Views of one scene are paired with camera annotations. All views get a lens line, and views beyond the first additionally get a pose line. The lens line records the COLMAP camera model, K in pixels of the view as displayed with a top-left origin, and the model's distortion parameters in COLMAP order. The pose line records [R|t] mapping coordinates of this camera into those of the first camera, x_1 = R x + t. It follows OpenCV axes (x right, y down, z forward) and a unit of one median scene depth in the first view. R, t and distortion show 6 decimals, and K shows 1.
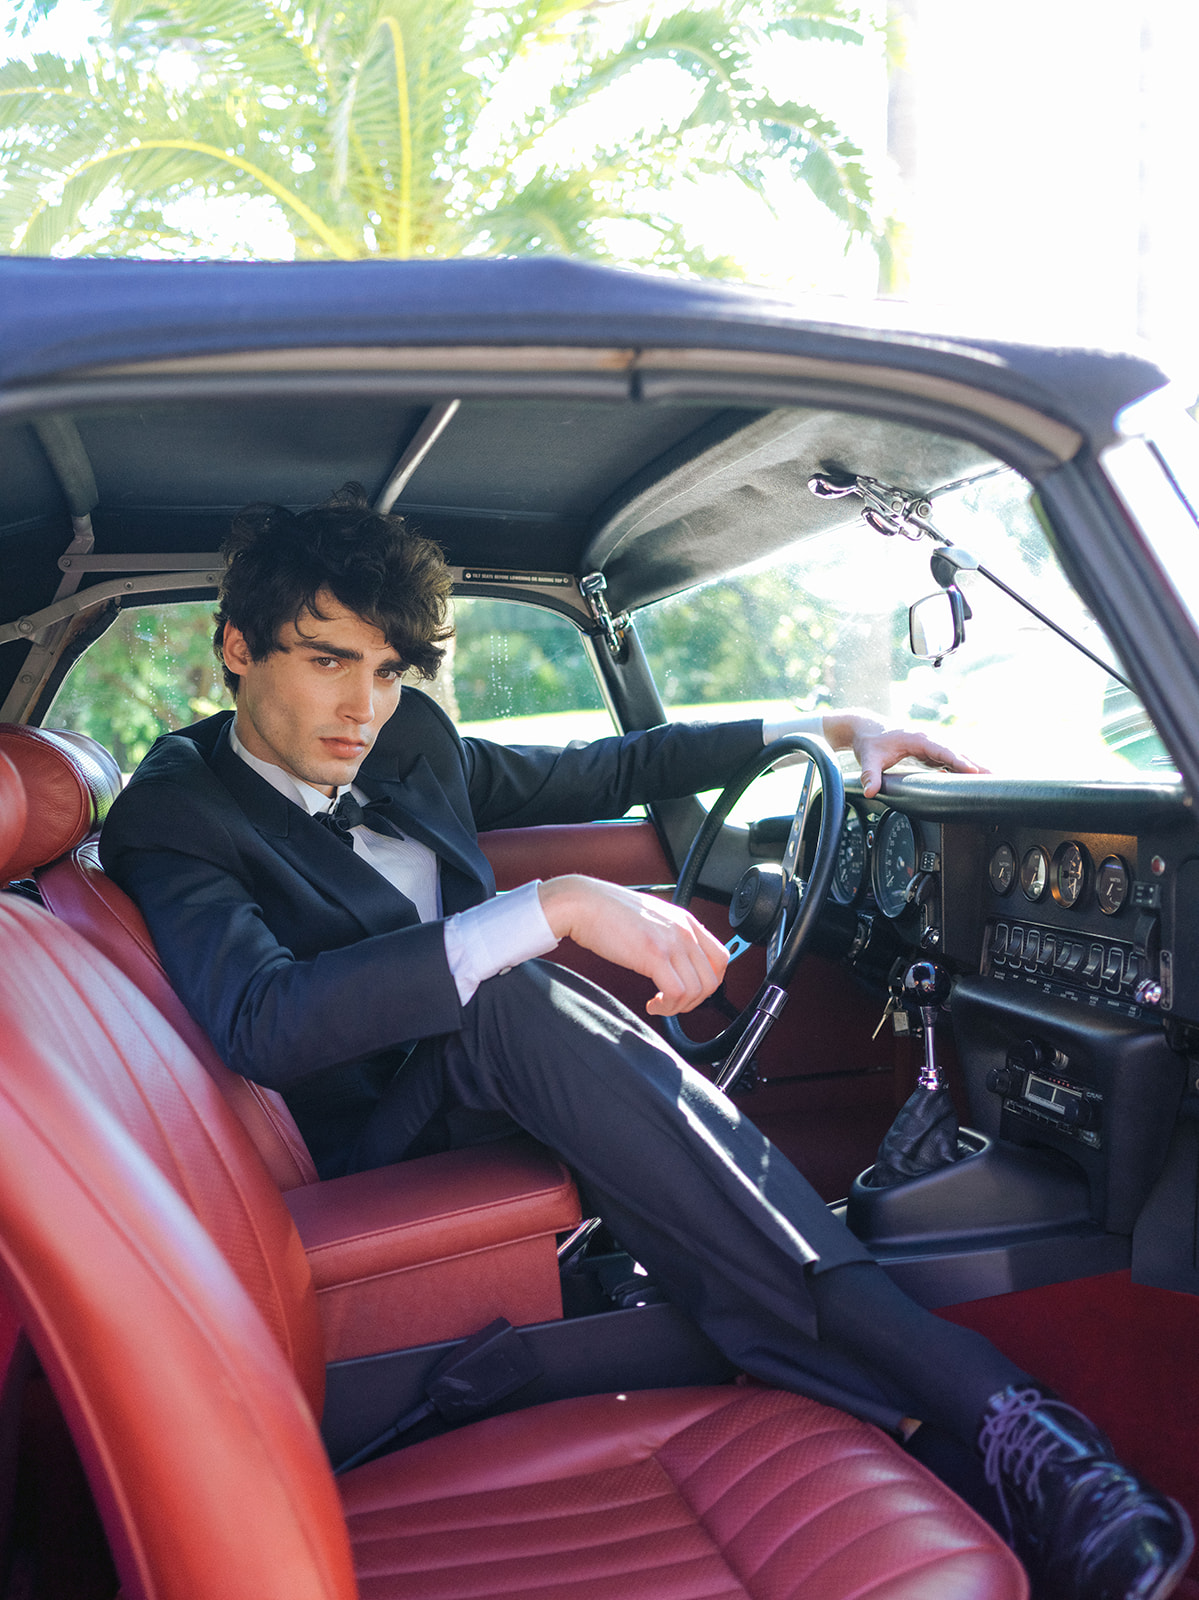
lens RADIAL K [[1612.9, 0, 594.1], [0, 1612.9, 803.9], [0, 0, 1]] dist [0.025812, 0.000000]
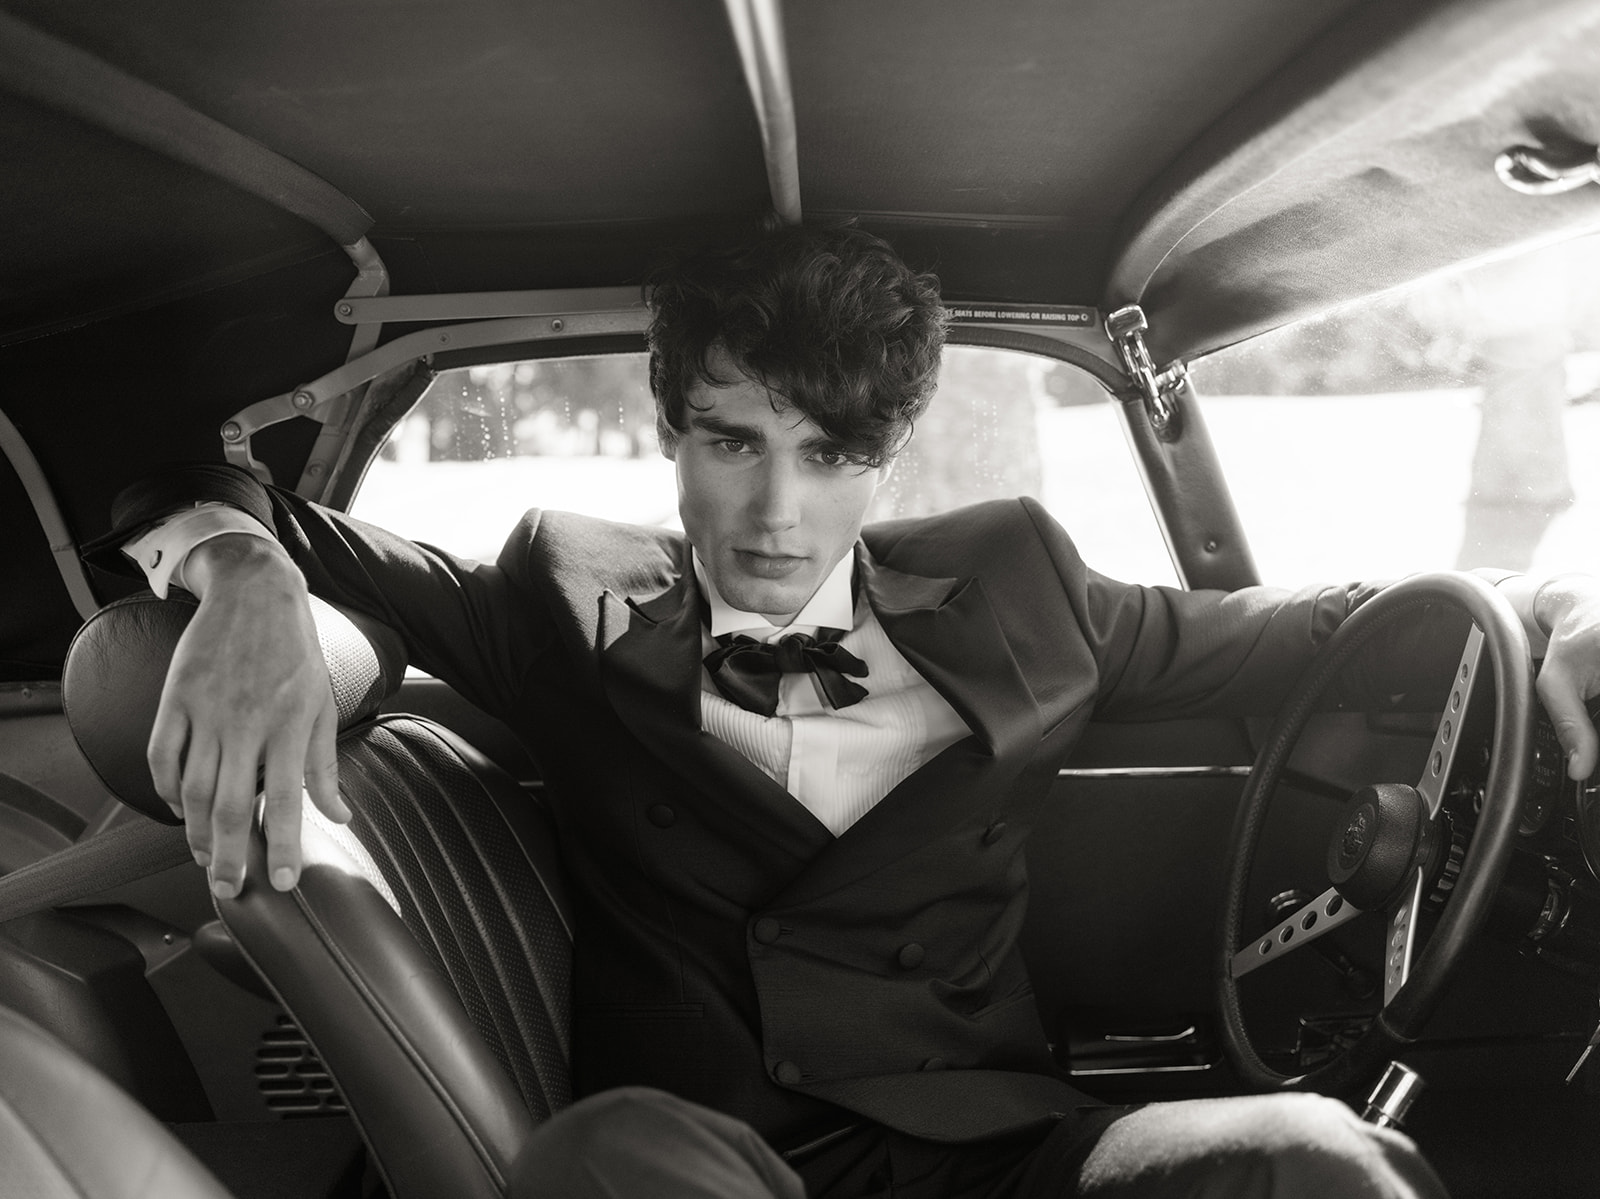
lens RADIAL K [[1674.7, 0, 804.3], [0, 1674.7, 590.9], [0, 0, 1]] dist [0.007487, 0.000000]
pose [[0.972465, 0.025967, -0.231597, 0.034509], [-0.012469, 0.998147, 0.059555, -0.070897], [0.232714, -0.055027, 0.970987, 0.325468]]
